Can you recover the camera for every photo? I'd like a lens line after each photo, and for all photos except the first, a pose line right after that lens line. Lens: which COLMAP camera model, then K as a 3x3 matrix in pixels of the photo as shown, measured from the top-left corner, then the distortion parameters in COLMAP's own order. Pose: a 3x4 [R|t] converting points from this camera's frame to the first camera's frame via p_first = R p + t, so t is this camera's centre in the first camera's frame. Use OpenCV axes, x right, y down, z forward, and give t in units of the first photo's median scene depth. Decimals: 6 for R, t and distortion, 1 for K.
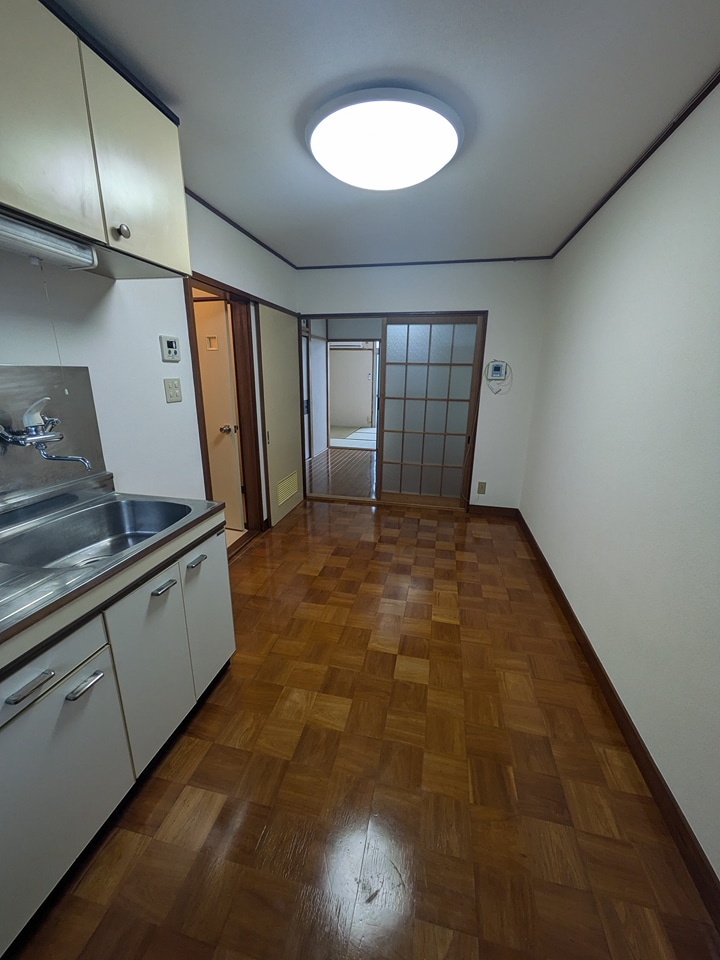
lens RADIAL K [[377.5, 0, 364.0], [0, 377.5, 480.4], [0, 0, 1]] dist [-0.001703, 0.001449]
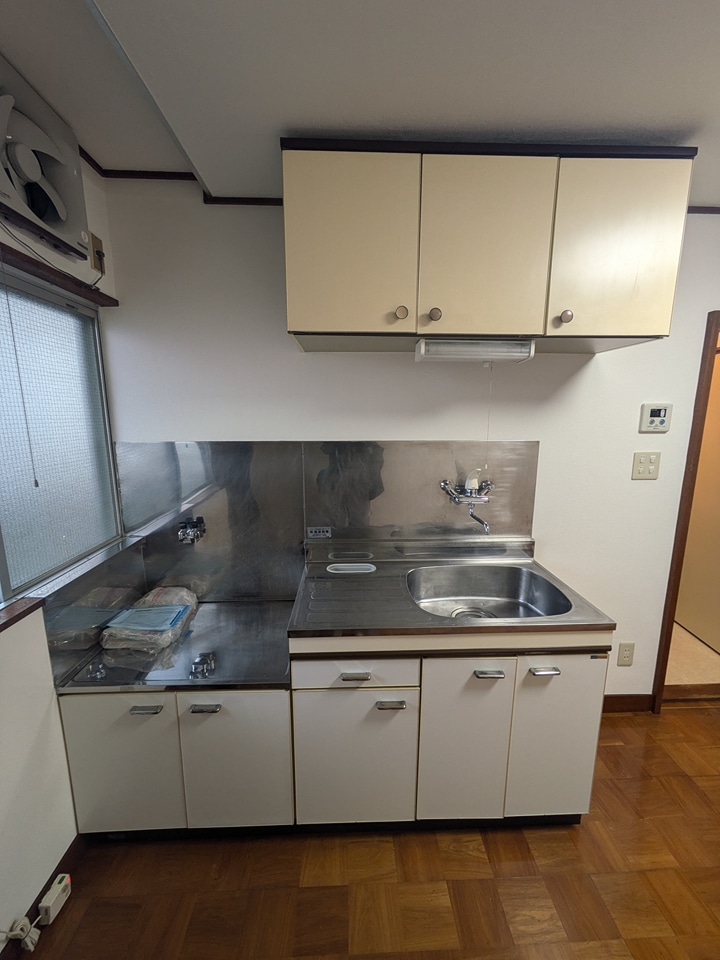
lens RADIAL K [[377.5, 0, 363.9], [0, 377.5, 479.8], [0, 0, 1]] dist [-0.001703, 0.001449]
pose [[0.244241, 0.154322, -0.957356, 0.186809], [-0.265745, 0.960112, 0.086969, -0.150306], [0.932591, 0.233172, 0.275509, 0.255277]]
